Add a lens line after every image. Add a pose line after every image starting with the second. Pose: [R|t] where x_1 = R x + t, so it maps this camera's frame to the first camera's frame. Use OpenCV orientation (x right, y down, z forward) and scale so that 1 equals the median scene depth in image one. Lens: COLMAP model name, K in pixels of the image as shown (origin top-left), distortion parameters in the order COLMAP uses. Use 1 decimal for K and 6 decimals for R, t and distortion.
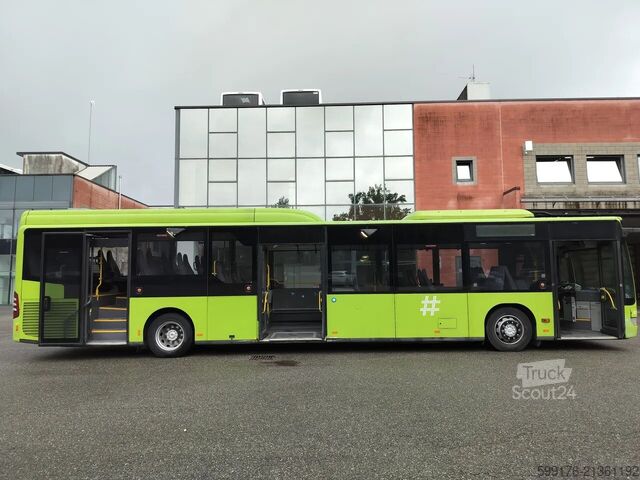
lens RADIAL K [[459.6, 0, 317.5], [0, 459.6, 247.4], [0, 0, 1]] dist [-0.002200, -0.001584]
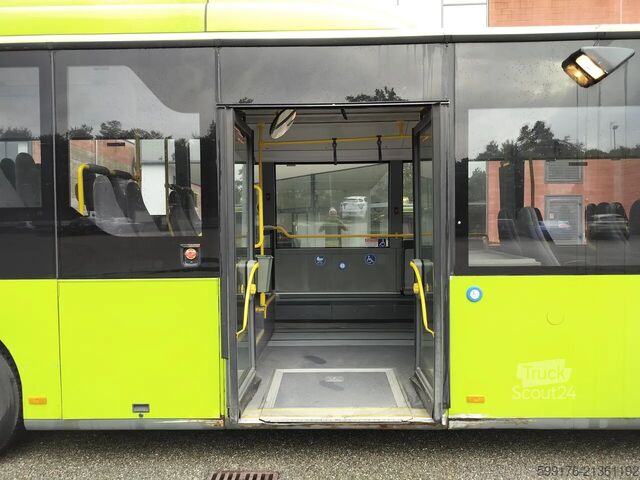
lens RADIAL K [[481.2, 0, 320.0], [0, 481.2, 240.0], [0, 0, 1]] dist [0.023082, 0.000468]
pose [[0.999884, -0.001158, -0.015160, -0.058698], [0.002471, 0.996216, 0.086876, 0.051983], [0.015002, -0.086903, 0.996104, 0.680945]]
